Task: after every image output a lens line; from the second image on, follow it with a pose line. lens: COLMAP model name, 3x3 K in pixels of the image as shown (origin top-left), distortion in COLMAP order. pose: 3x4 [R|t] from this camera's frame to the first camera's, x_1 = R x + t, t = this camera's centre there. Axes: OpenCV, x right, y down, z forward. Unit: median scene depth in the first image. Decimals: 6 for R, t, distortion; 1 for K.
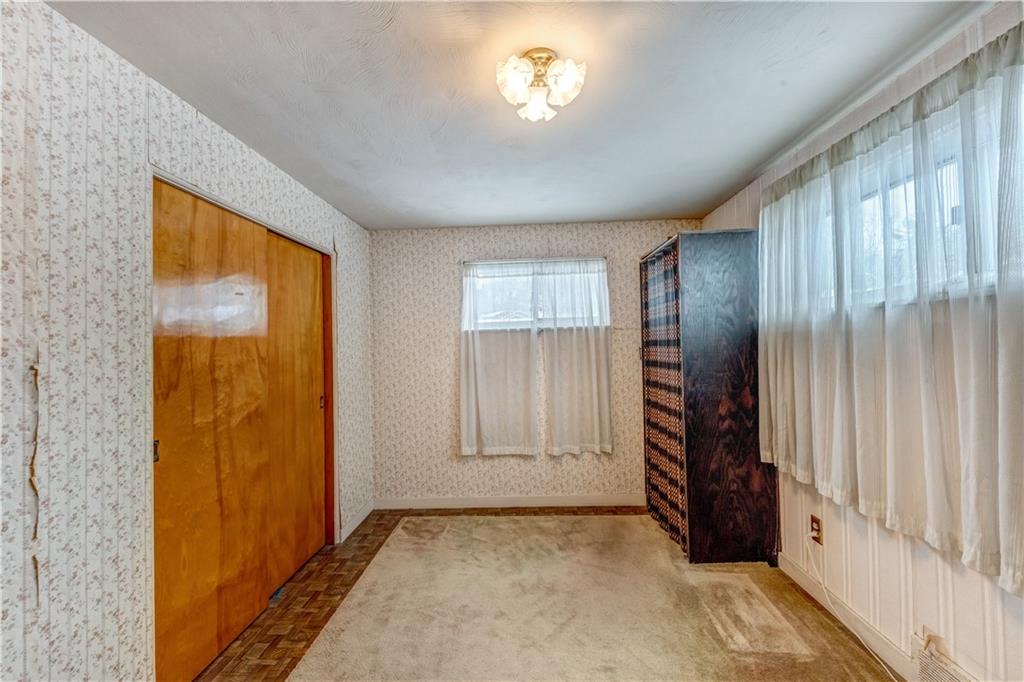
lens RADIAL K [[361.6, 0, 509.0], [0, 361.6, 346.4], [0, 0, 1]] dist [0.002694, -0.002242]
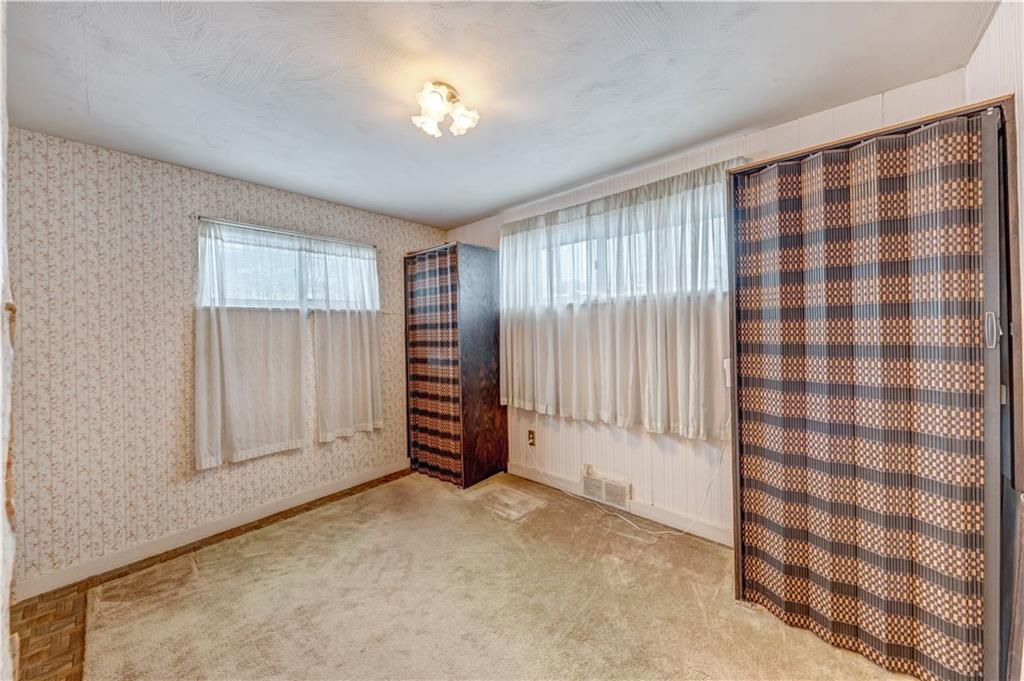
lens RADIAL K [[361.6, 0, 513.0], [0, 361.6, 341.9], [0, 0, 1]] dist [0.002694, -0.002242]
pose [[0.634316, -0.012644, 0.772970, -0.363398], [0.008296, 0.999920, 0.009549, 0.034887], [-0.773029, 0.000356, 0.634370, 0.007128]]
